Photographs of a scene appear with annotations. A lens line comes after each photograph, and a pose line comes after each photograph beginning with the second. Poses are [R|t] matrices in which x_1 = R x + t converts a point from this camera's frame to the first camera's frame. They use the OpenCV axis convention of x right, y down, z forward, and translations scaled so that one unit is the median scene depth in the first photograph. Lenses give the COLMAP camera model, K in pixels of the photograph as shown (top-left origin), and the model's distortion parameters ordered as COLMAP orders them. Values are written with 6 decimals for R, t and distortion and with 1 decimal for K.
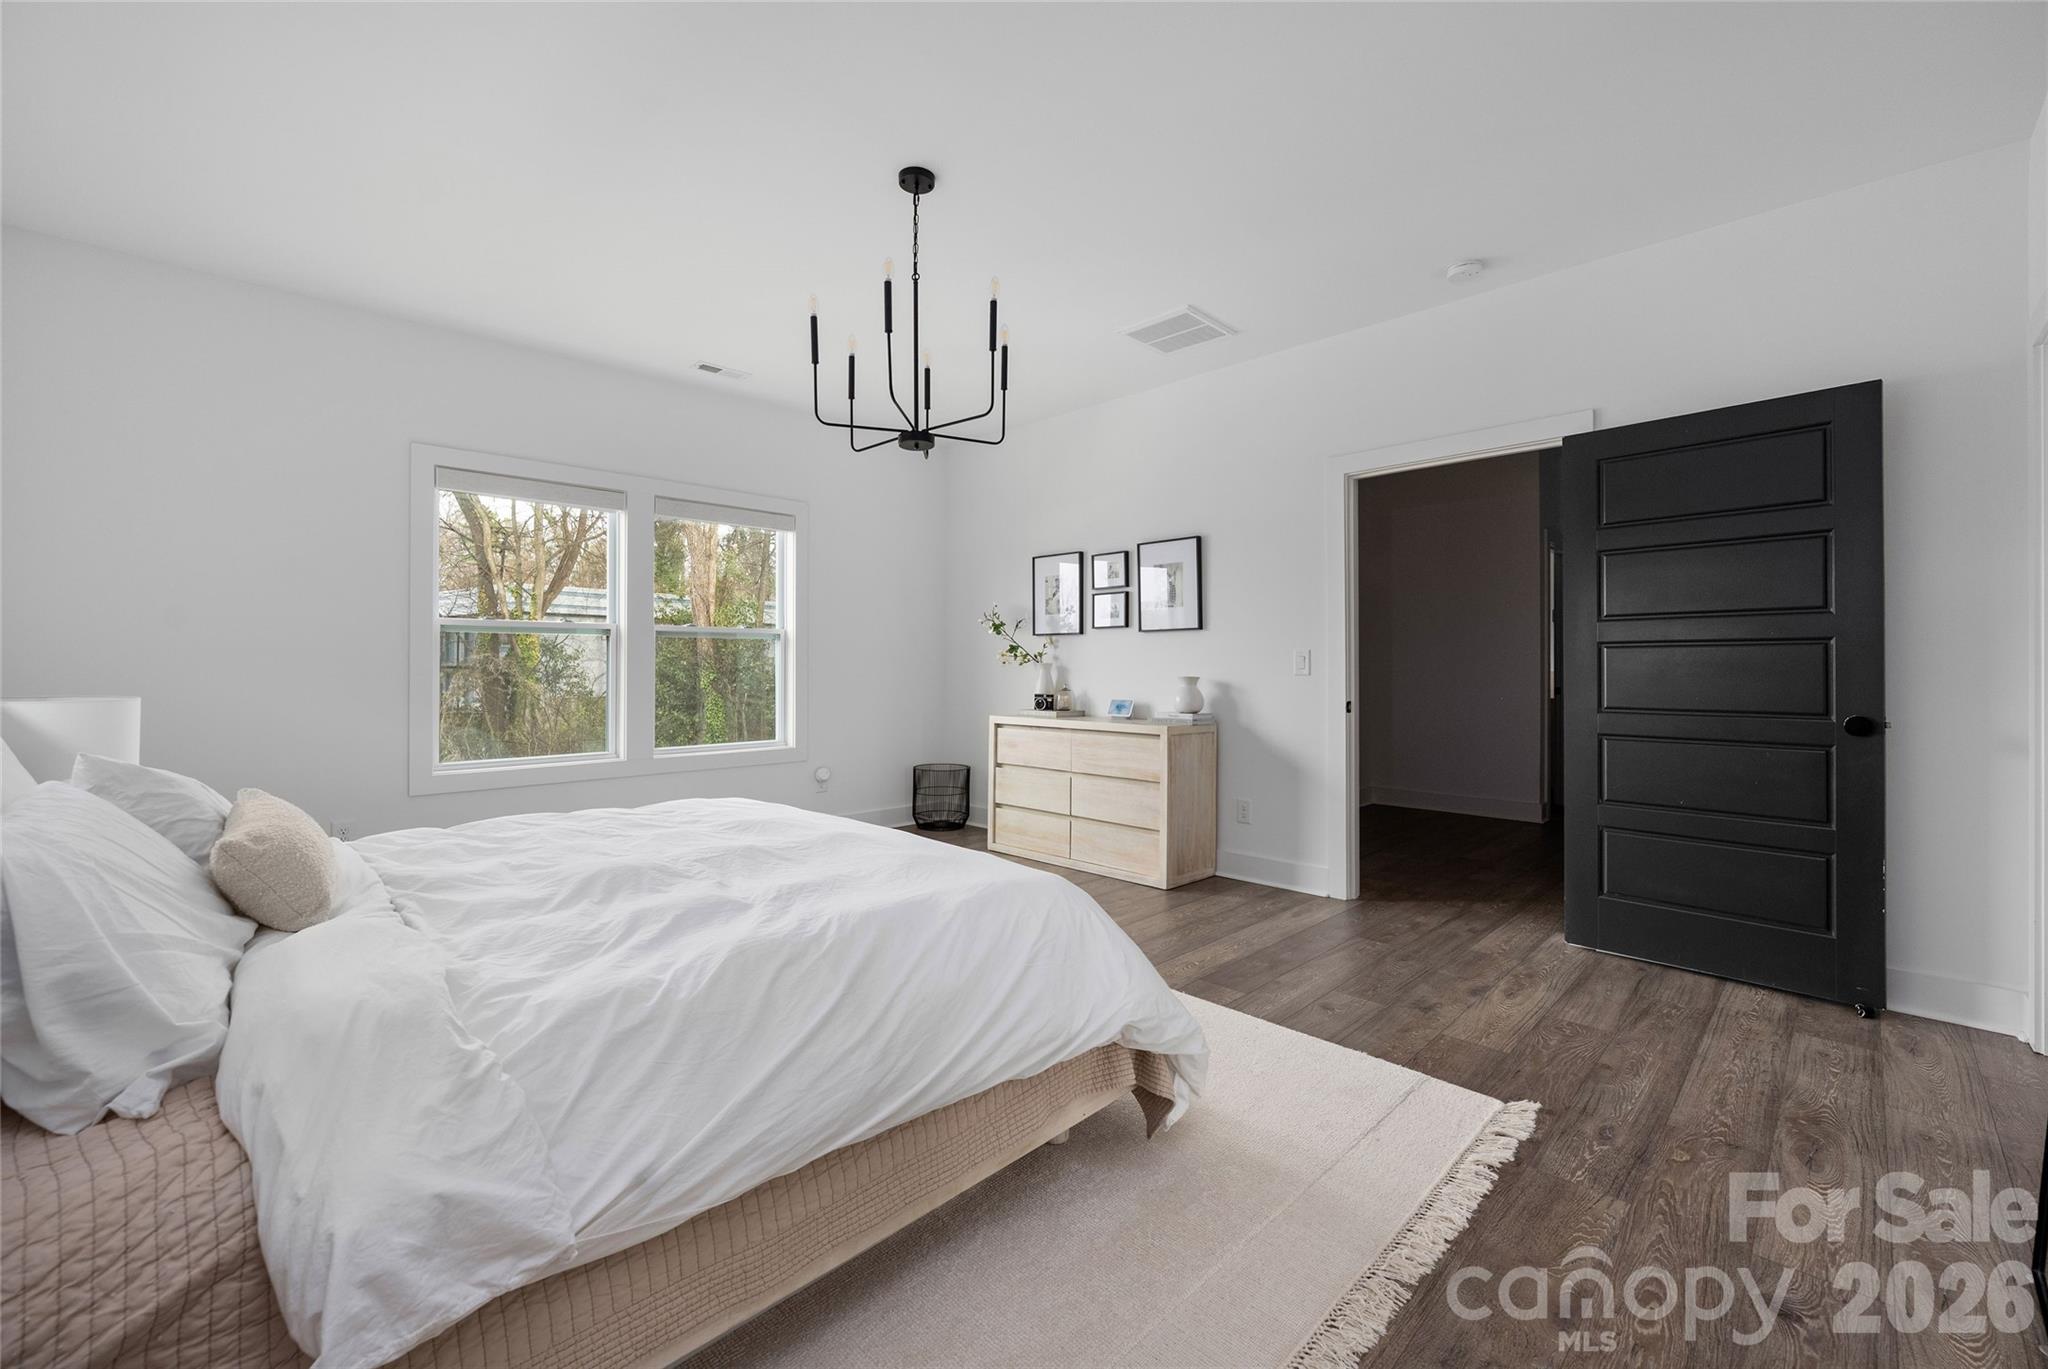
lens RADIAL K [[836.1, 0, 1019.6], [0, 836.1, 667.2], [0, 0, 1]] dist [-0.000990, -0.000045]
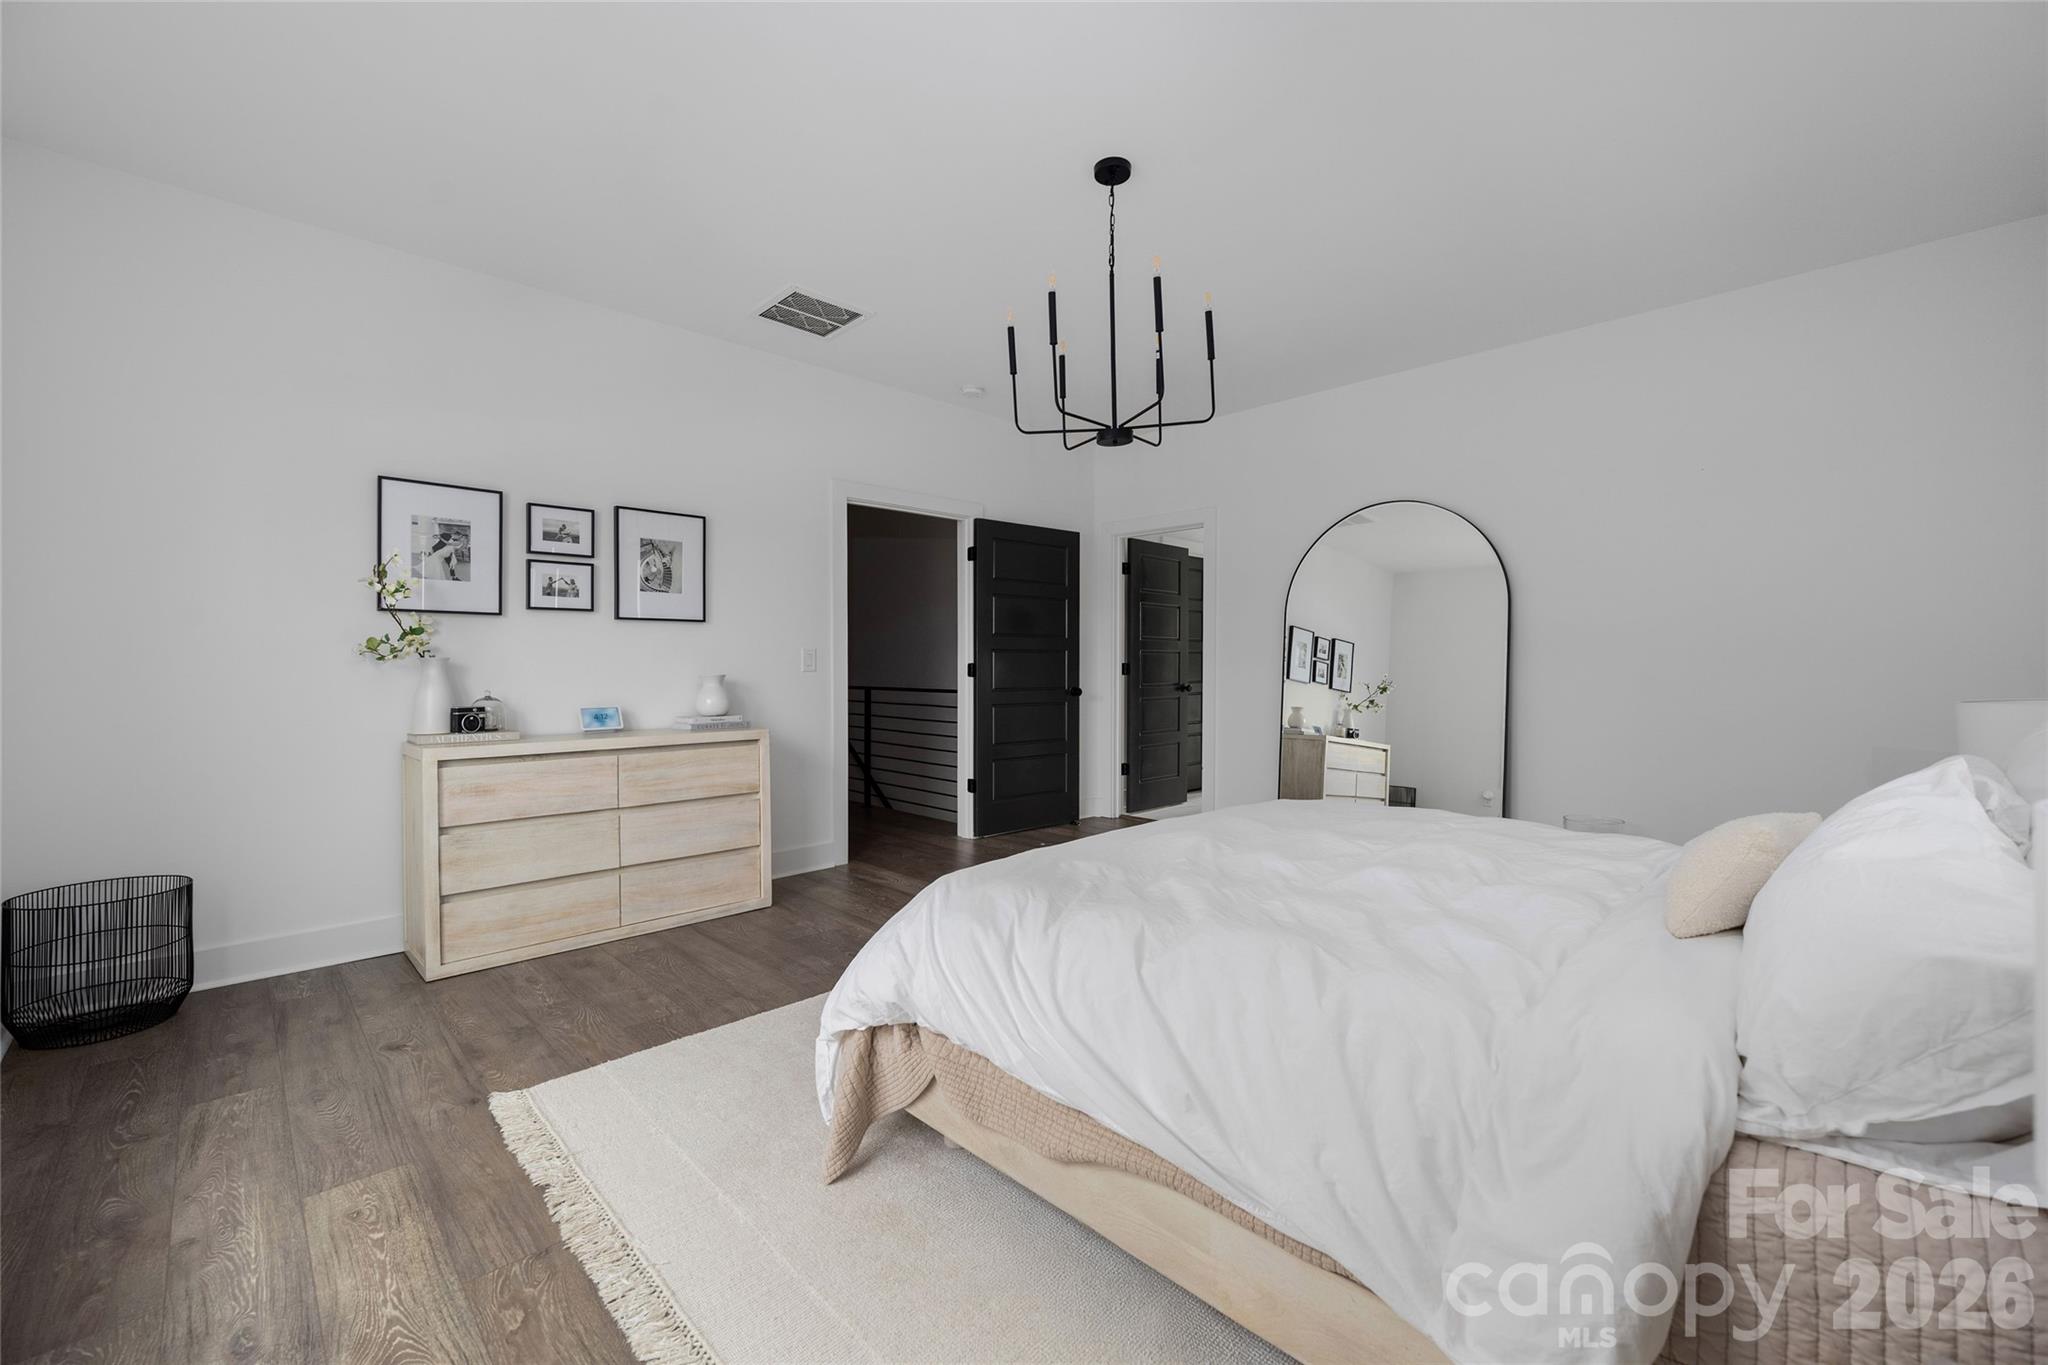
lens RADIAL K [[836.1, 0, 1019.6], [0, 836.1, 665.2], [0, 0, 1]] dist [-0.000990, -0.000045]
pose [[0.019574, 0.002036, 0.999806, -0.665511], [0.000337, 0.999998, -0.002043, 0.002530], [-0.999808, 0.000377, 0.019573, 0.644538]]
